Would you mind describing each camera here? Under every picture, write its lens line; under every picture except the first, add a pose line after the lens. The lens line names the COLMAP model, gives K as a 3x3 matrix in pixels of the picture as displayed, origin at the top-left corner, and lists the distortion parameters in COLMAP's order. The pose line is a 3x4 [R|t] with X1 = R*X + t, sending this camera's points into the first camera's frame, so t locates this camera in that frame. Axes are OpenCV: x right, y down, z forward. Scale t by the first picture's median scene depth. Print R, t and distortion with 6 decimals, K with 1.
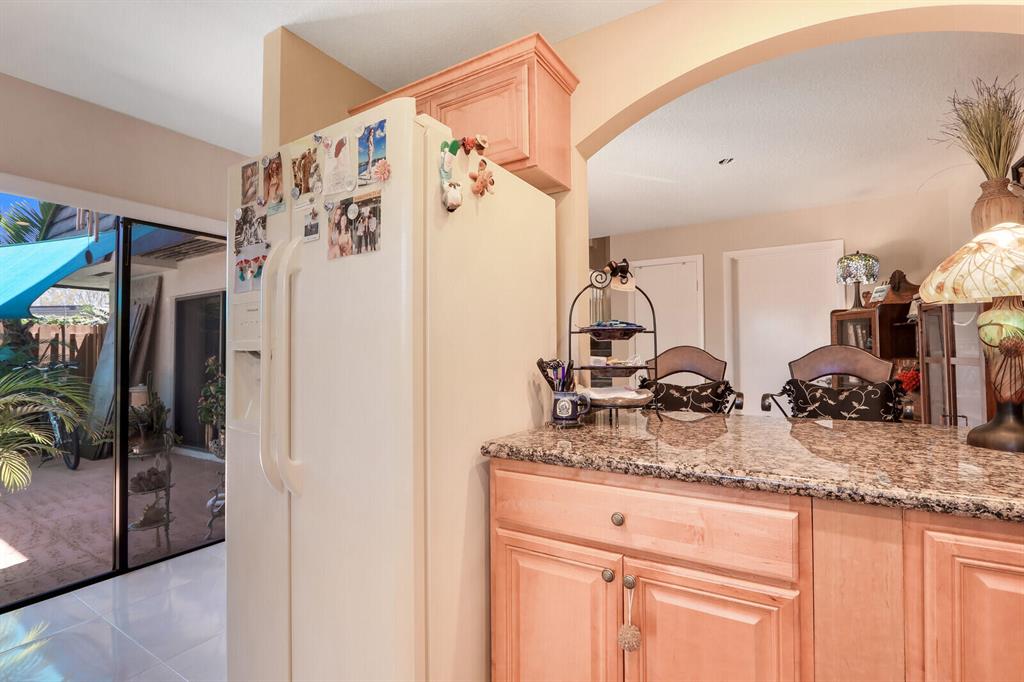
lens RADIAL K [[474.6, 0, 504.6], [0, 474.6, 343.1], [0, 0, 1]] dist [-0.017359, 0.002908]
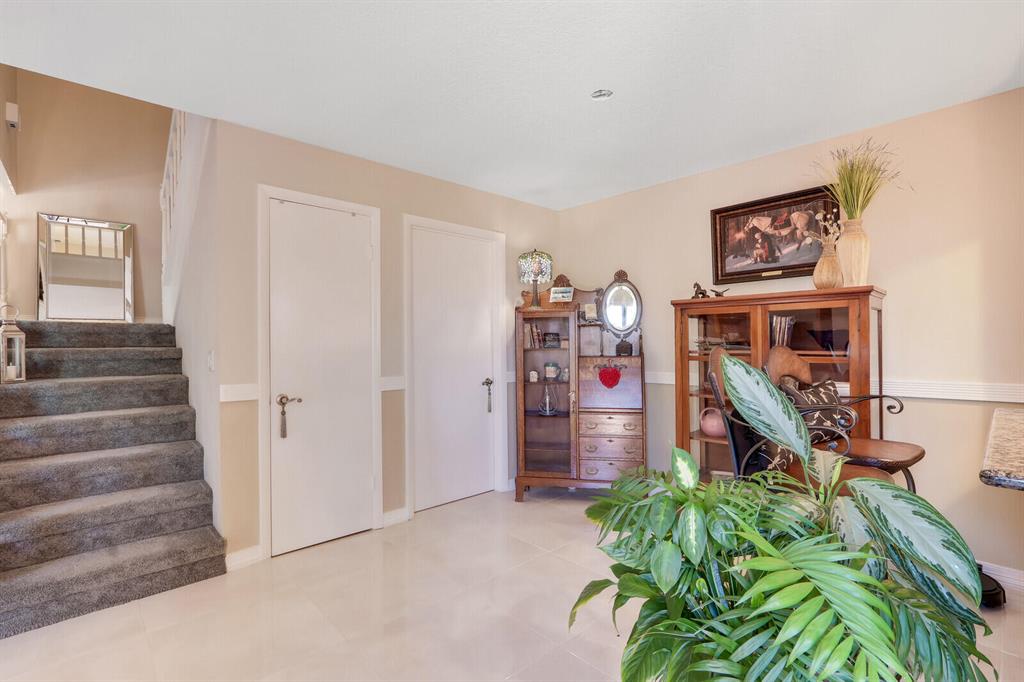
lens RADIAL K [[474.6, 0, 506.2], [0, 474.6, 341.7], [0, 0, 1]] dist [-0.017359, 0.002908]
pose [[0.256682, 0.008856, 0.966455, -0.409176], [-0.015737, 0.999864, -0.004982, 0.010719], [-0.966368, -0.013930, 0.256786, 1.404081]]
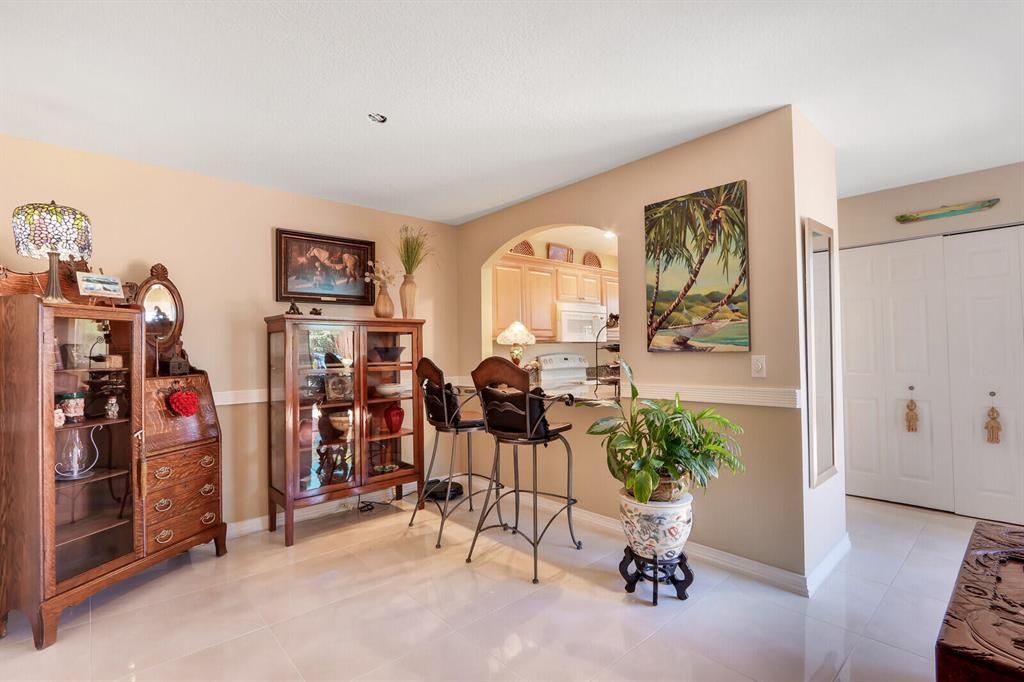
lens RADIAL K [[474.6, 0, 508.1], [0, 474.6, 339.9], [0, 0, 1]] dist [-0.017359, 0.002908]
pose [[-0.960956, 0.030254, 0.275043, 0.089715], [0.017535, 0.998665, -0.048586, 0.026947], [-0.276146, -0.041866, -0.960203, 2.456414]]
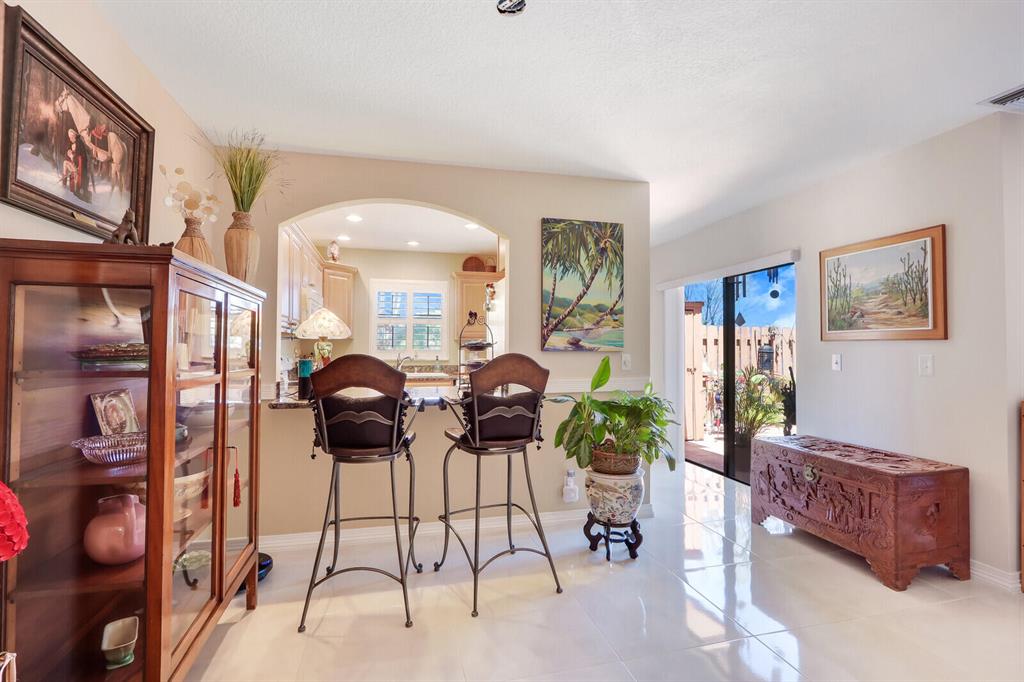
lens RADIAL K [[474.6, 0, 507.3], [0, 474.6, 341.1], [0, 0, 1]] dist [-0.017359, 0.002908]
pose [[-0.697074, -0.006029, -0.716973, 1.248034], [0.021057, 0.999361, -0.028876, 0.012631], [0.716689, -0.035226, -0.696502, 1.994961]]
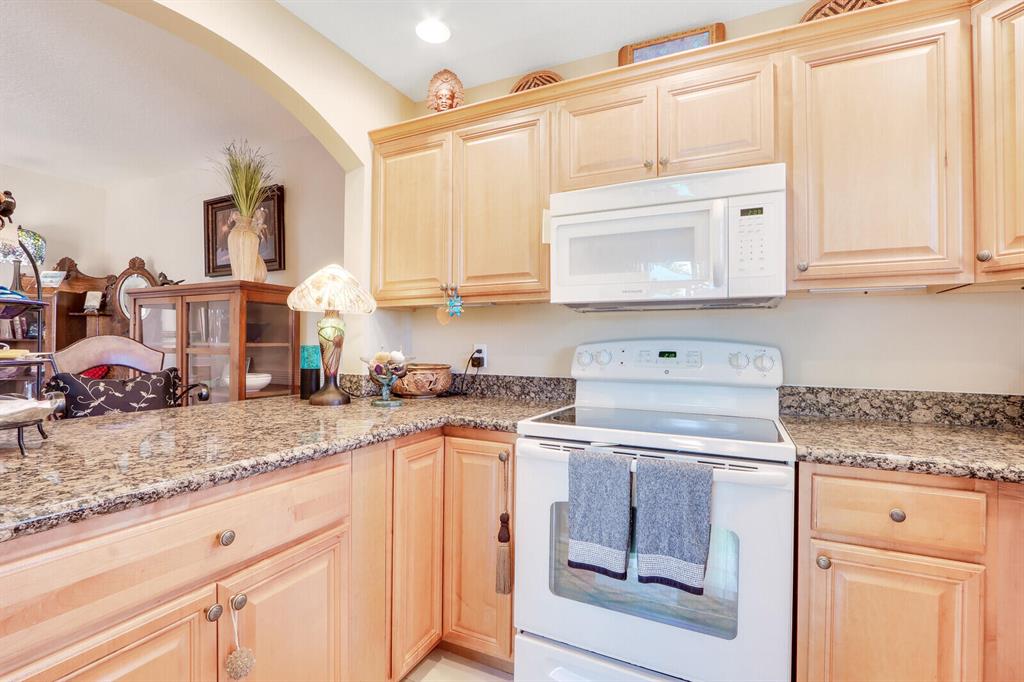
lens RADIAL K [[474.6, 0, 513.5], [0, 474.6, 340.6], [0, 0, 1]] dist [-0.017359, 0.002908]
pose [[-0.106959, 0.016965, 0.994119, -0.349123], [-0.030001, 0.999344, -0.020282, 0.011439], [-0.993811, -0.031994, -0.106380, 0.313780]]
